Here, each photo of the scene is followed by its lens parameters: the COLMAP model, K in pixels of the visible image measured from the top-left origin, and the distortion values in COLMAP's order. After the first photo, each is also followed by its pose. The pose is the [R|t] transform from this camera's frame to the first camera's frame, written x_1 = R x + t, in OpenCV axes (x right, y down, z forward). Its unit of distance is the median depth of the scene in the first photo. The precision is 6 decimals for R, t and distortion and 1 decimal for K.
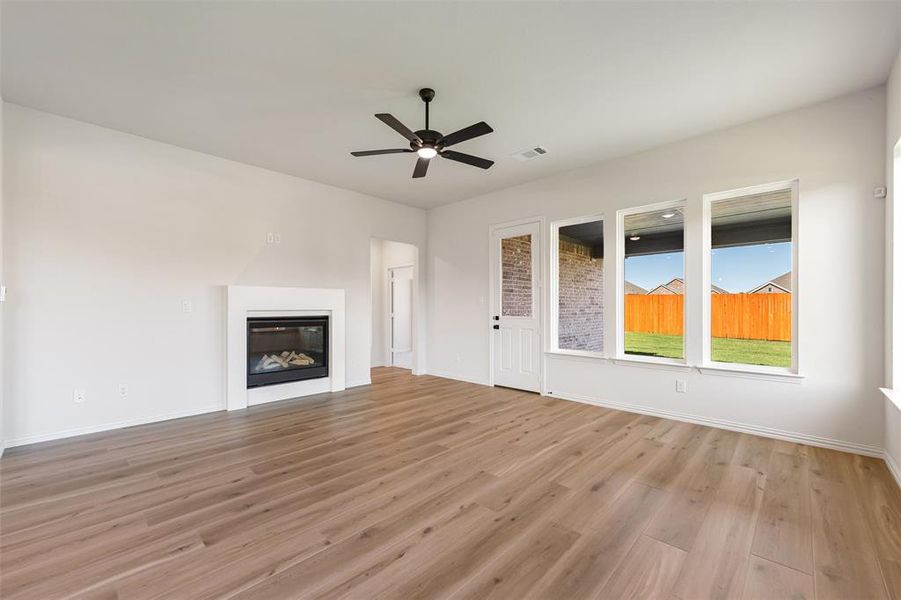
lens RADIAL K [[364.2, 0, 450.2], [0, 364.2, 303.5], [0, 0, 1]] dist [-0.007390, -0.000243]
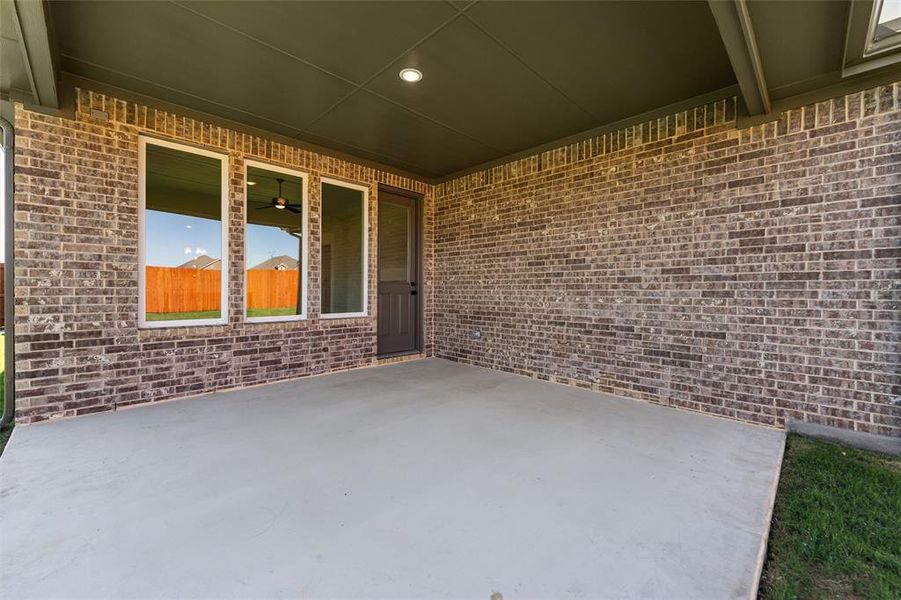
lens RADIAL K [[367.5, 0, 450.5], [0, 367.5, 300.0], [0, 0, 1]] dist [-0.000730, -0.000127]
pose [[-0.022282, 0.022321, -0.999503, 1.498636], [0.005155, 0.999740, 0.022211, 0.079789], [0.999738, -0.004658, -0.022391, 1.438853]]
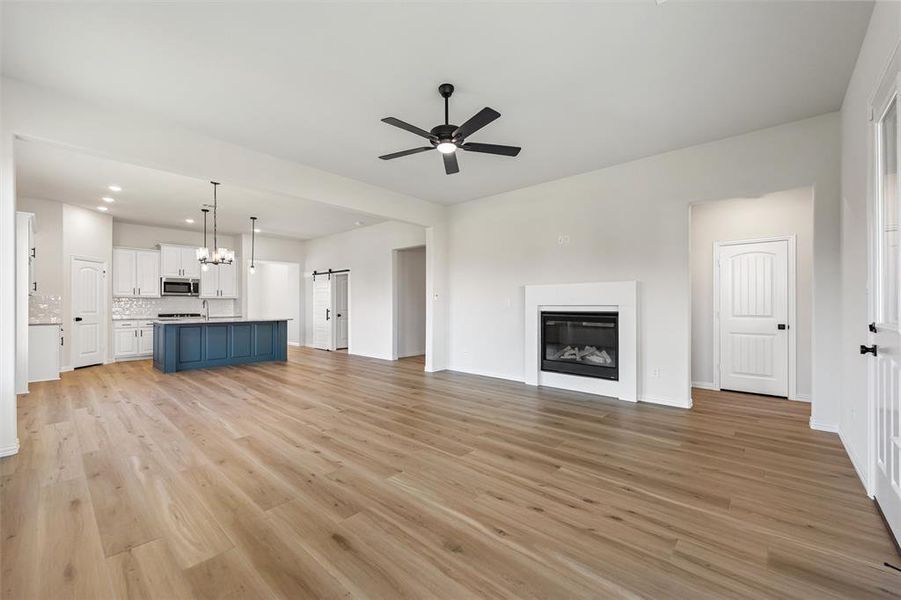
lens RADIAL K [[367.5, 0, 450.5], [0, 367.5, 300.0], [0, 0, 1]] dist [-0.000730, -0.000127]
pose [[0.030626, -0.009513, -0.999486, 0.650695], [0.010028, 0.999907, -0.009209, 0.009486], [0.999481, -0.009740, 0.030719, 0.669176]]
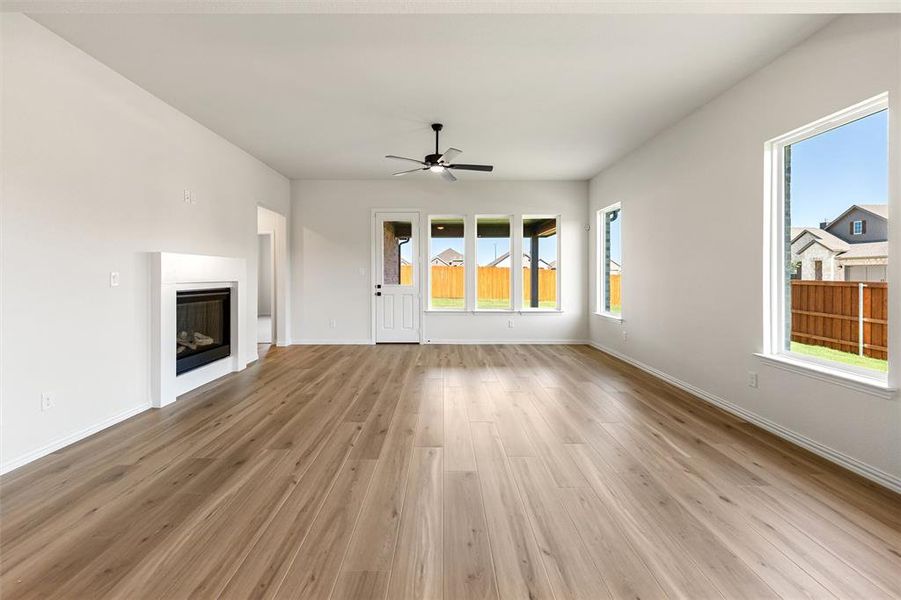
lens RADIAL K [[373.0, 0, 449.4], [0, 373.0, 272.6], [0, 0, 1]] dist [0.000719, 0.000081]
pose [[0.719244, 0.004873, 0.694740, -0.704977], [-0.006384, 0.999980, -0.000405, -0.008306], [-0.694728, -0.004144, 0.719261, -0.049223]]
